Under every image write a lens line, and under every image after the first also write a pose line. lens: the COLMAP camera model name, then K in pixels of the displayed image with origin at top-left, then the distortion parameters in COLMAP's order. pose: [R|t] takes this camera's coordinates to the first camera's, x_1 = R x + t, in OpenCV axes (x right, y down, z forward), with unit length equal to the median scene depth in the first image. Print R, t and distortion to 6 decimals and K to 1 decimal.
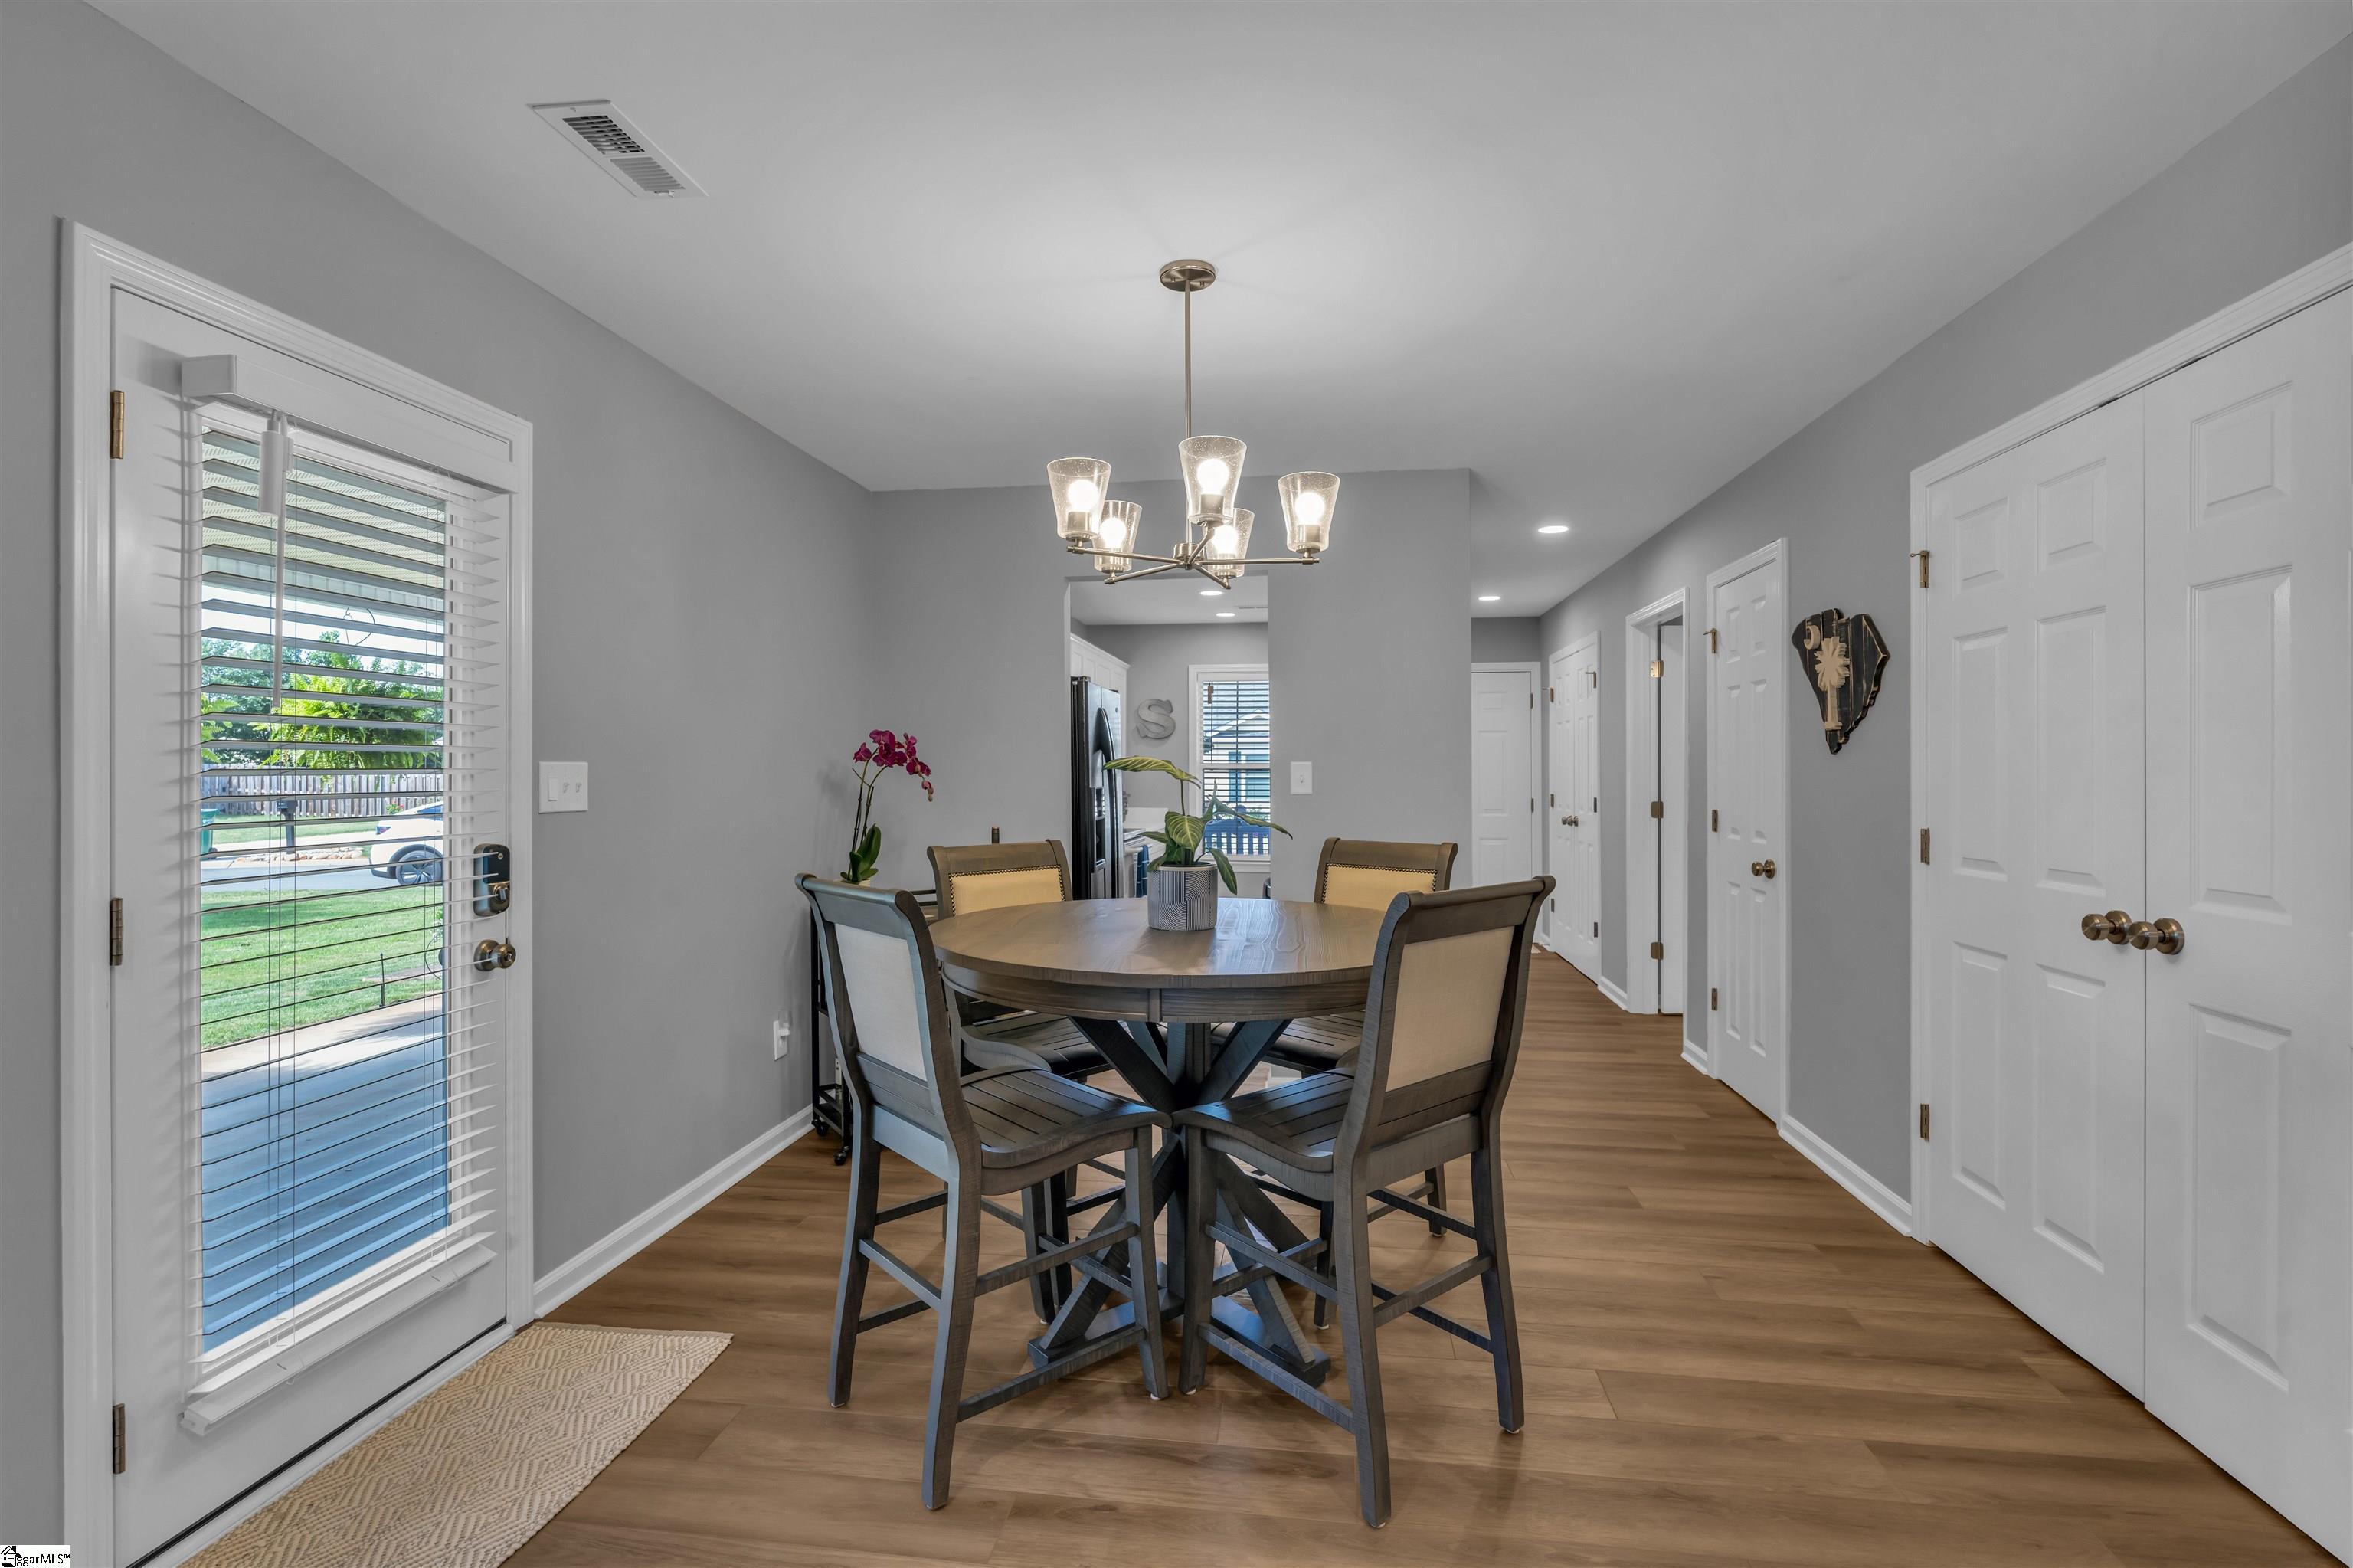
lens RADIAL K [[1074.2, 0, 1176.5], [0, 1074.2, 784.0], [0, 0, 1]] dist [-0.002218, -0.000503]
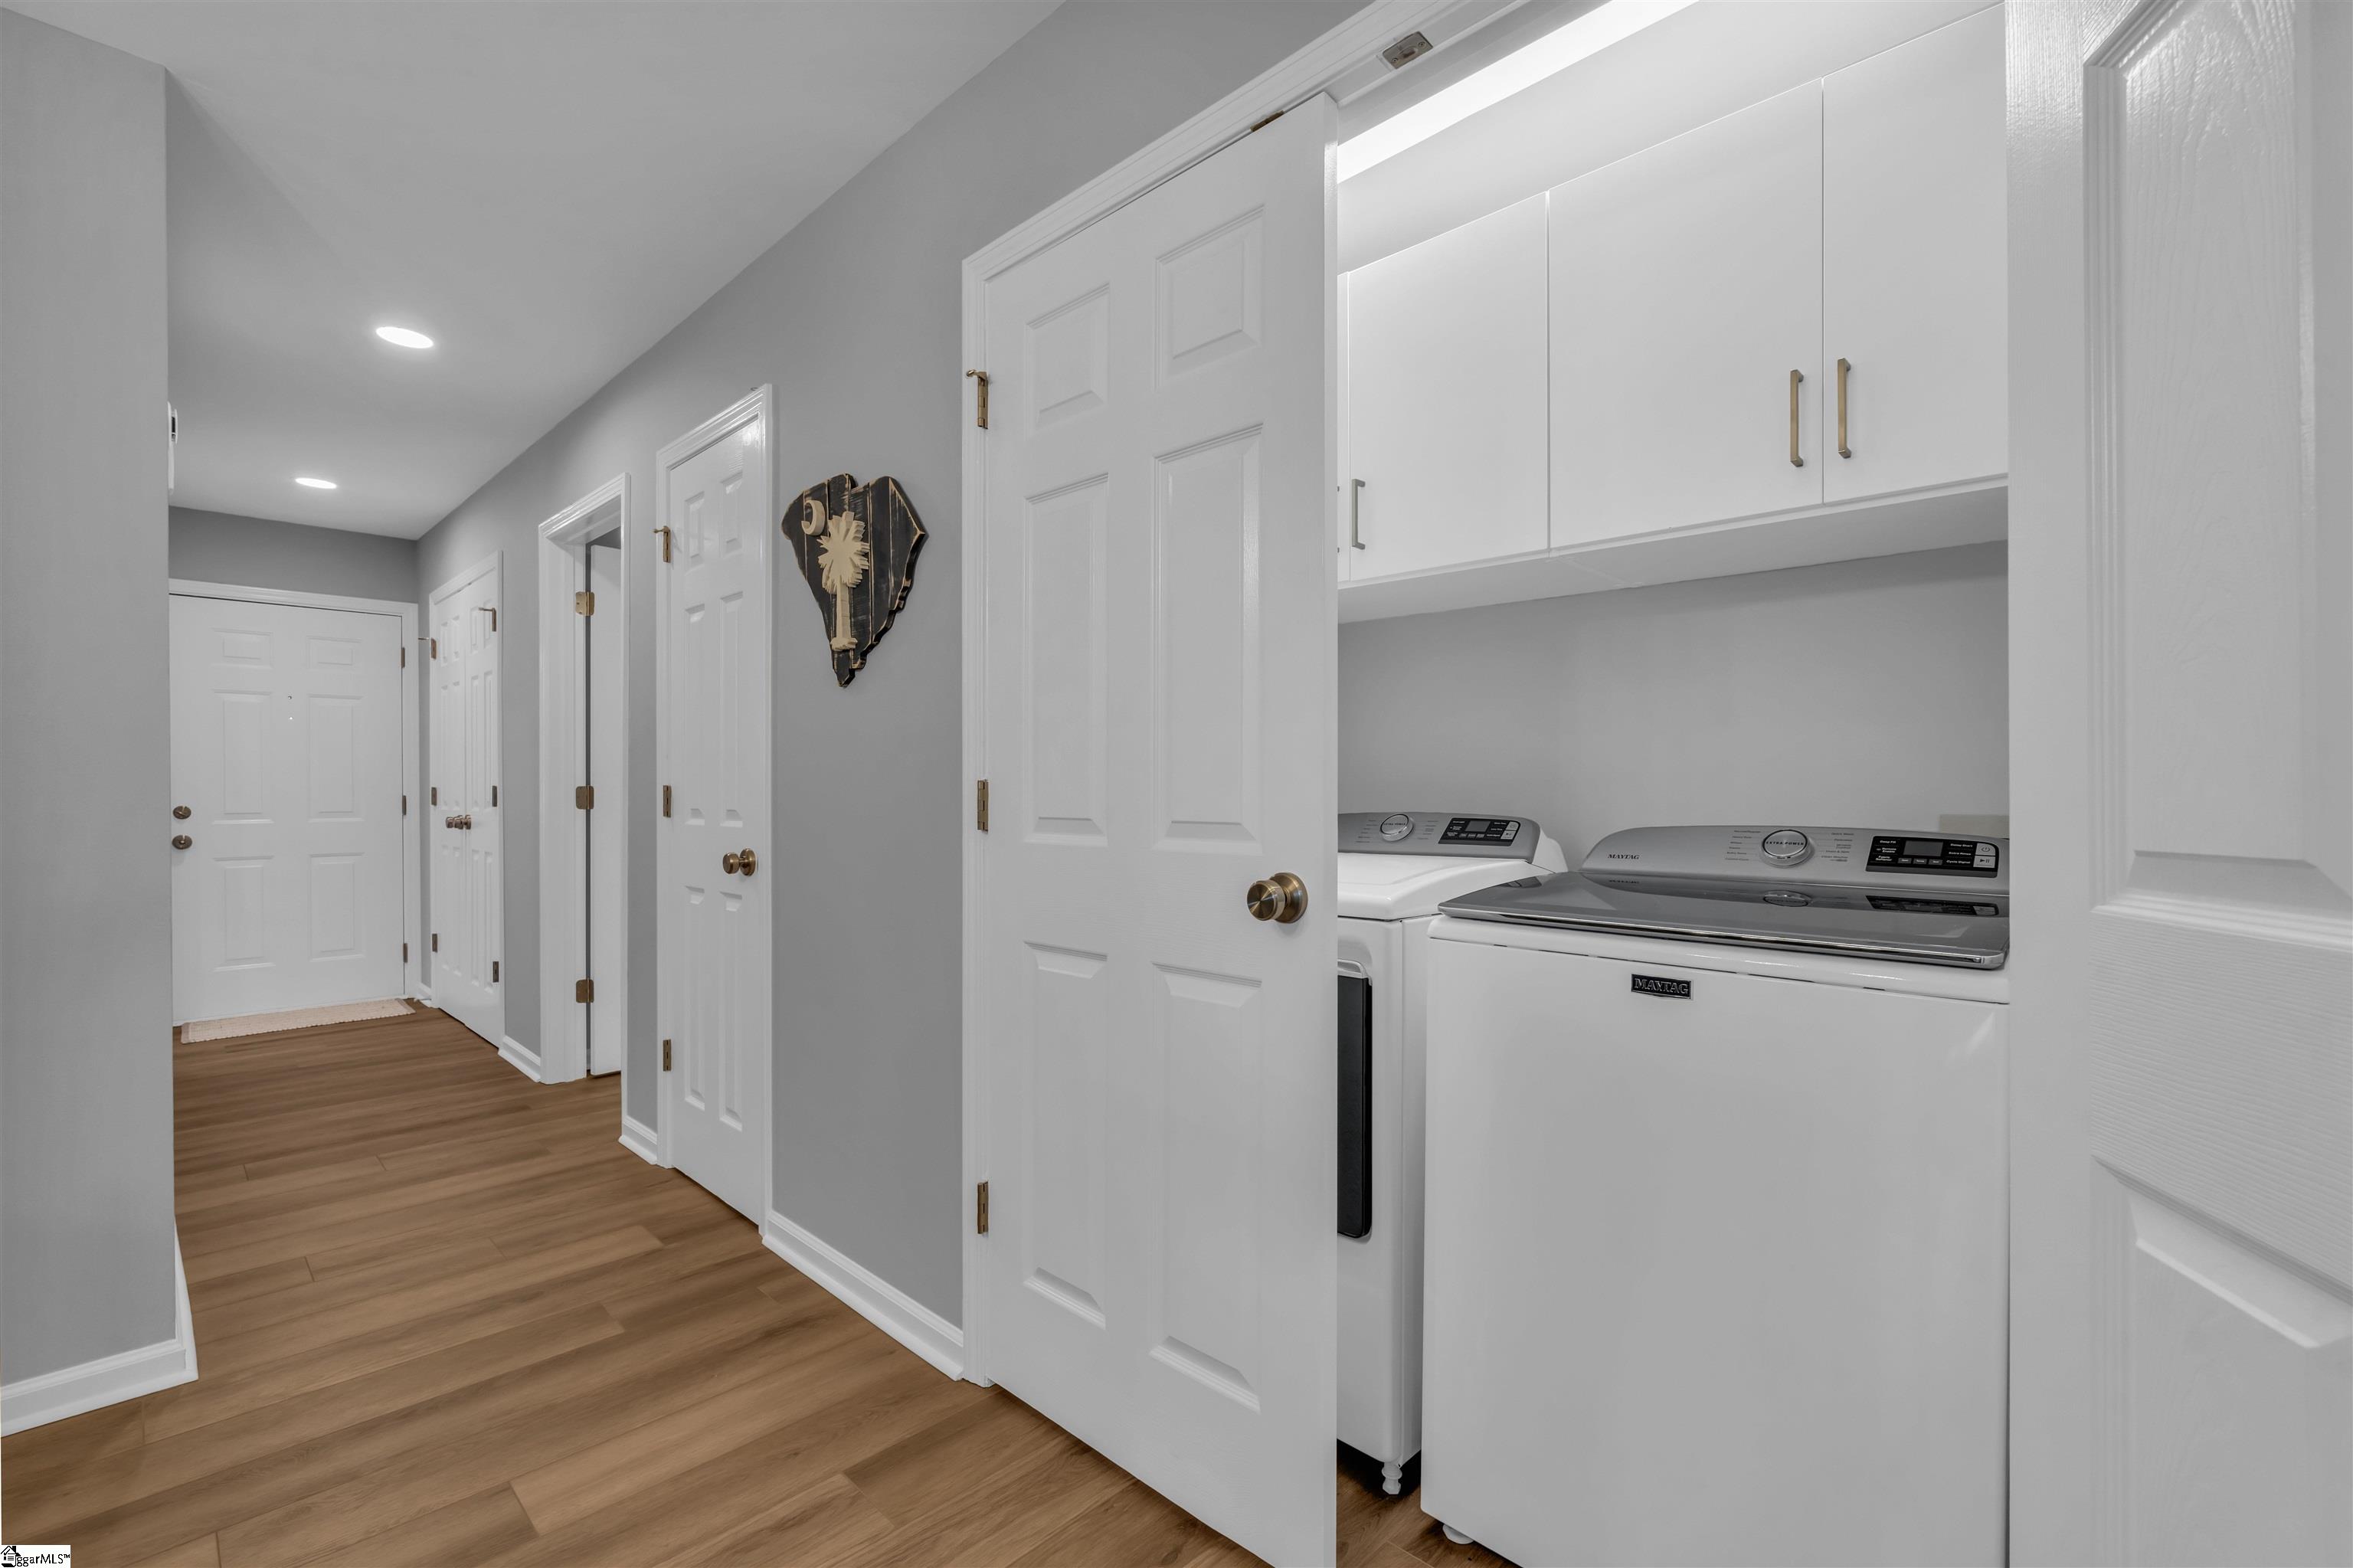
lens RADIAL K [[1015.7, 0, 1172.2], [0, 1015.7, 793.5], [0, 0, 1]] dist [-0.003268, 0.000214]
pose [[0.592413, 0.003948, 0.805624, 0.189730], [0.005651, 0.999943, -0.009056, 0.043456], [-0.805614, 0.009918, 0.592357, 0.398336]]
